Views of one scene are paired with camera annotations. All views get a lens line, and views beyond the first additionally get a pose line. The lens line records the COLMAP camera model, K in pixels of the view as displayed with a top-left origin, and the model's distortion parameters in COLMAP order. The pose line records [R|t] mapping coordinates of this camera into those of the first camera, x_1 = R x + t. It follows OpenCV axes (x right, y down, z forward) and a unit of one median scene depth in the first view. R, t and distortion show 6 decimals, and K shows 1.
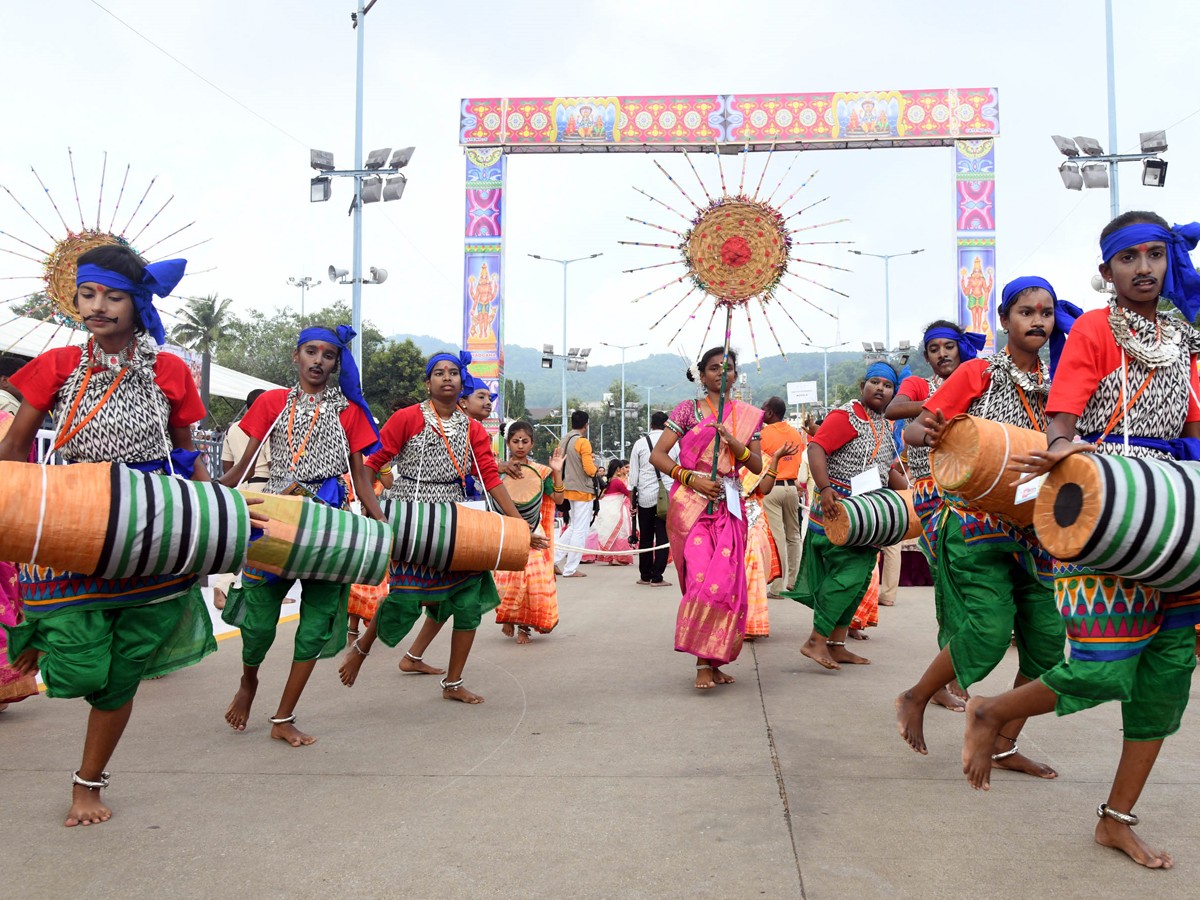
lens RADIAL K [[1159.0, 0, 640.5], [0, 1159.0, 495.2], [0, 0, 1]] dist [-0.118607, 0.037784]
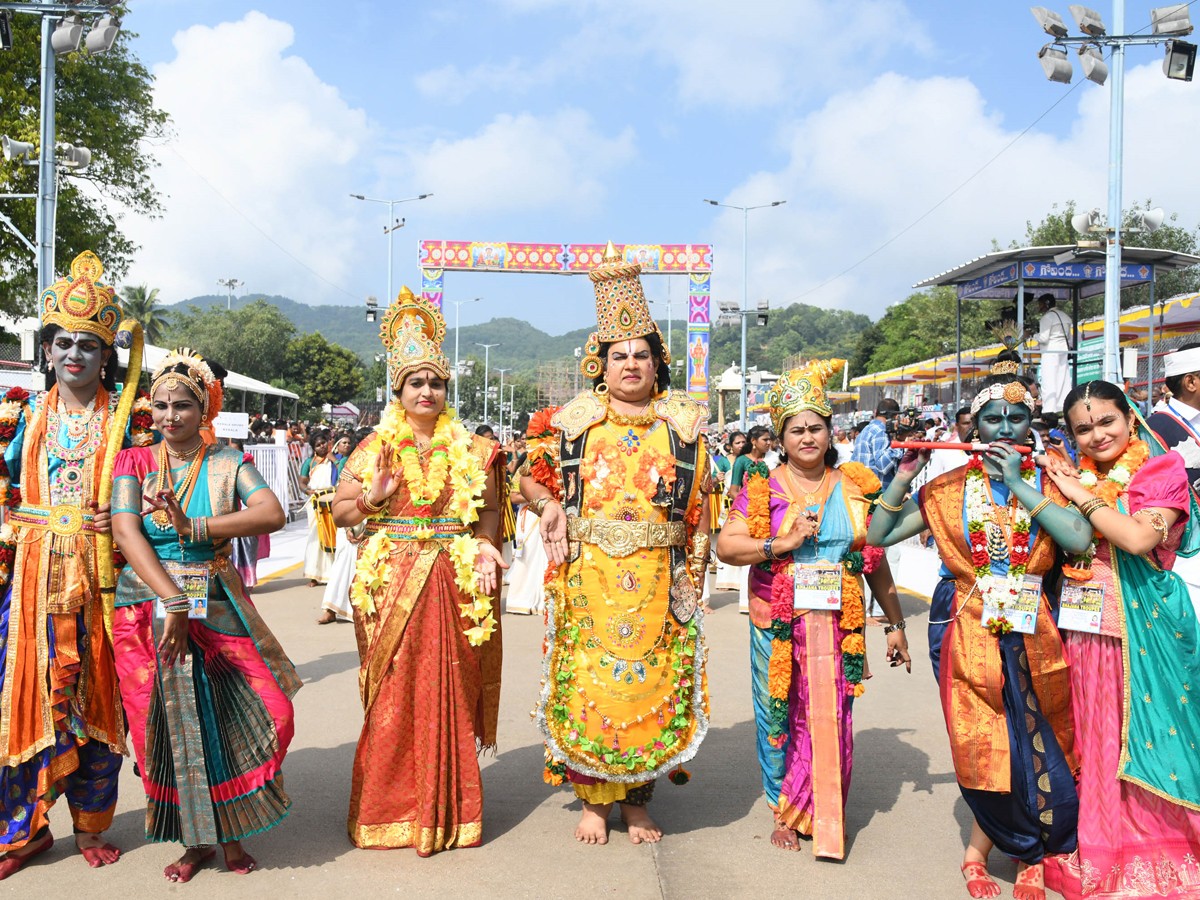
lens RADIAL K [[1046.5, 0, 583.5], [0, 1046.5, 508.4], [0, 0, 1]] dist [-0.116384, 0.077912]
pose [[0.995416, 0.008774, 0.095239, -0.052345], [-0.013854, 0.998509, 0.052806, -0.016159], [-0.094633, -0.053883, 0.994053, -0.680538]]
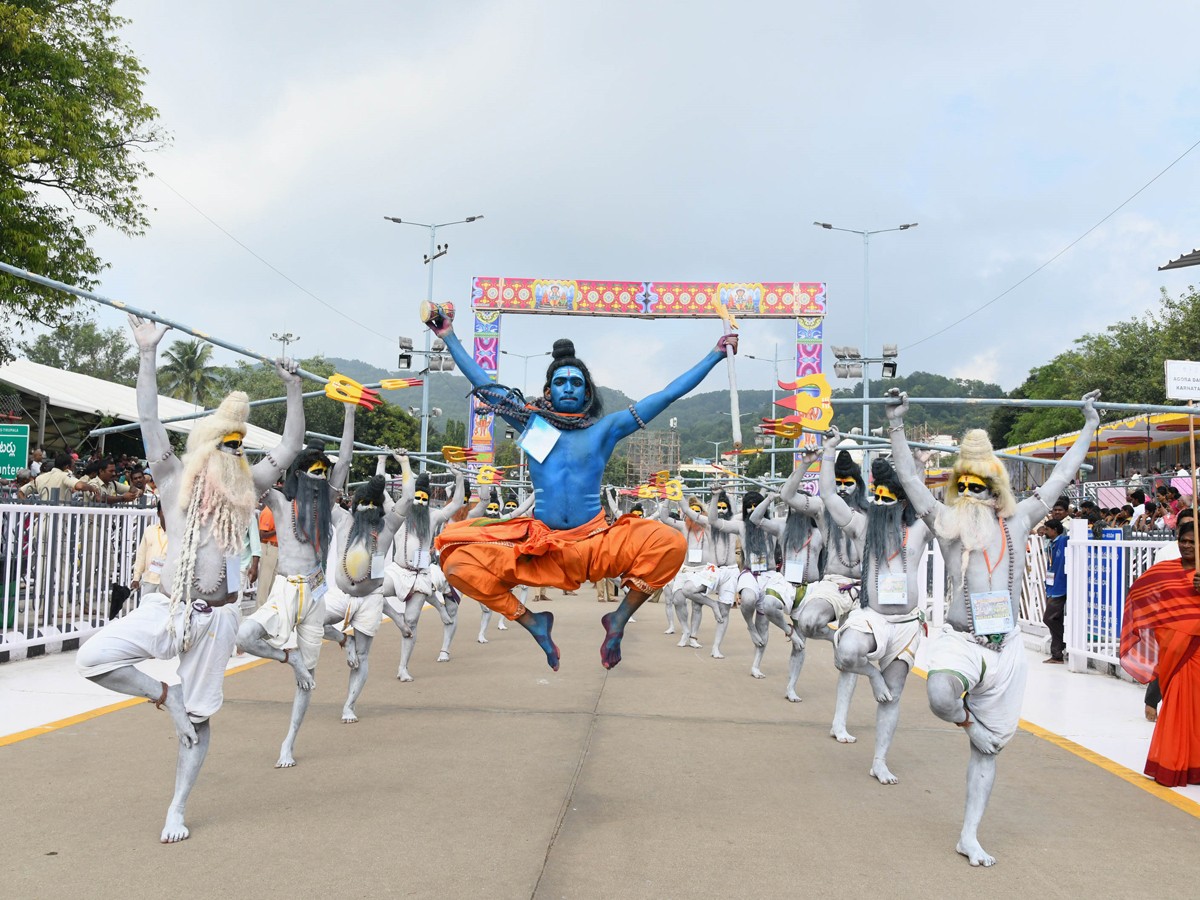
lens RADIAL K [[1157.6, 0, 557.8], [0, 1157.6, 449.1], [0, 0, 1]] dist [-0.131448, 0.110920]
pose [[0.999363, 0.033547, -0.012208, -0.018410], [-0.034326, 0.996924, -0.070459, -0.016044], [0.009807, 0.070833, 0.997440, -0.519304]]
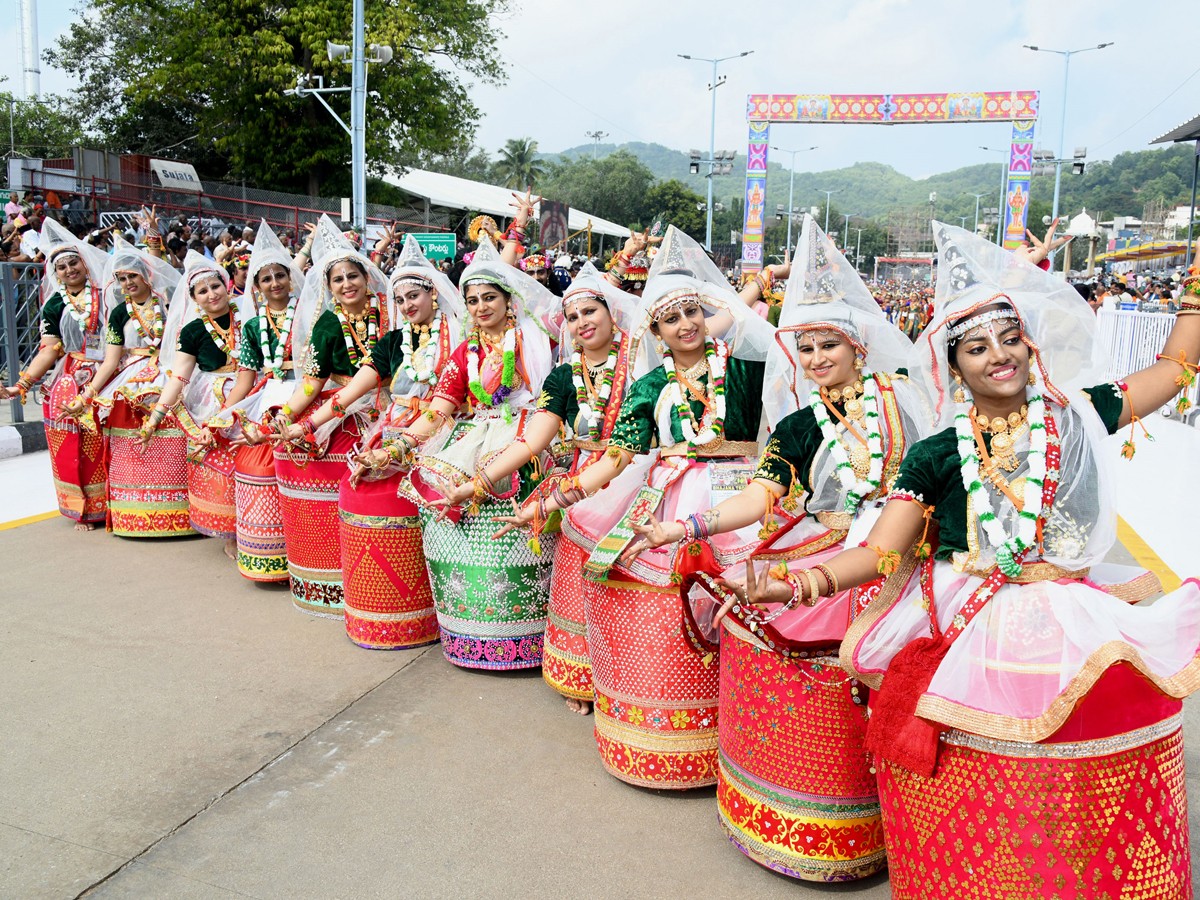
lens RADIAL K [[975.8, 0, 618.0], [0, 975.8, 451.9], [0, 0, 1]] dist [-0.106095, 0.066614]
pose [[0.975195, 0.065241, -0.211516, 0.011667], [-0.029316, 0.985227, 0.168727, -0.022181], [0.219399, -0.158341, 0.962700, -0.711808]]
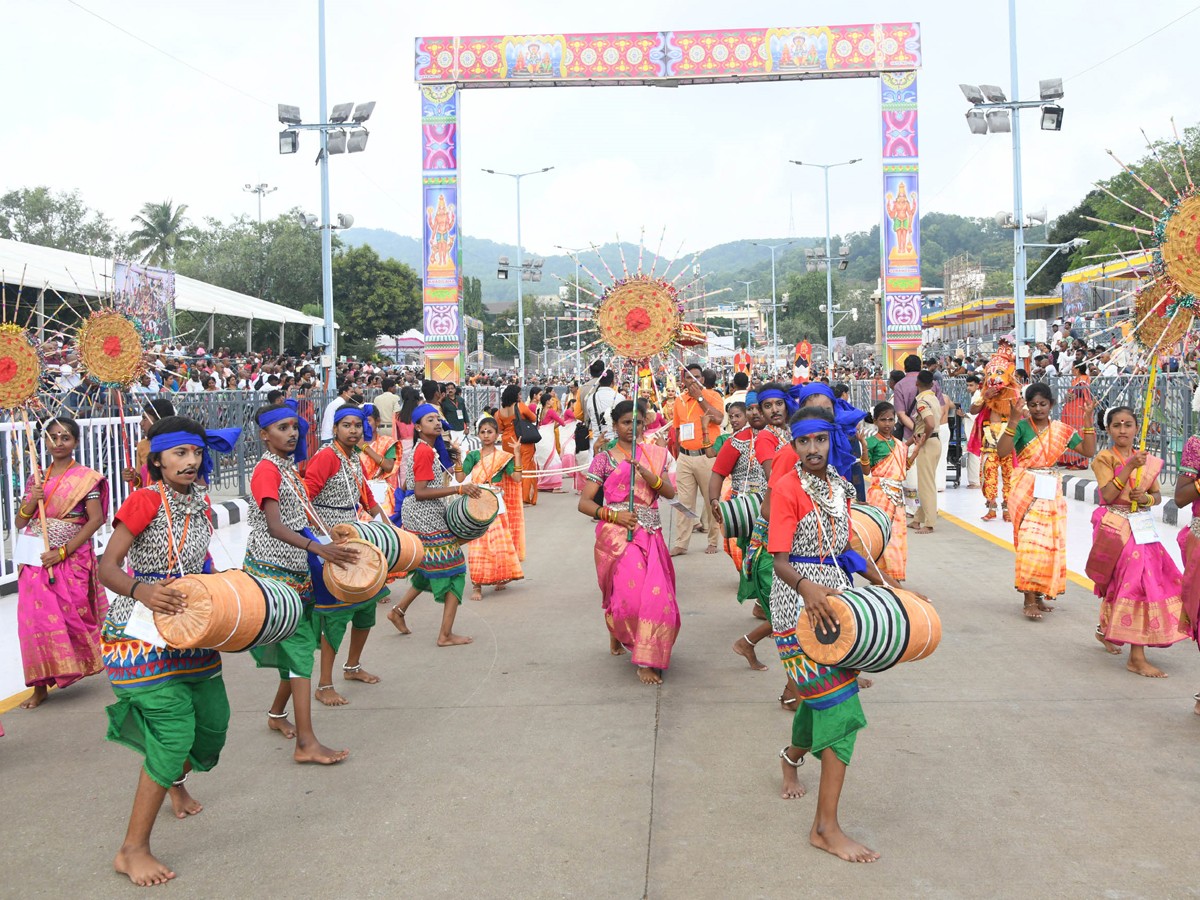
lens RADIAL K [[1142.7, 0, 647.4], [0, 1142.7, 448.2], [0, 0, 1]] dist [-0.111686, 0.018376]
pose [[0.998872, -0.023163, 0.041462, 0.005526], [0.020814, 0.998202, 0.056204, -0.022922], [-0.042690, -0.055278, 0.997558, -0.064726]]
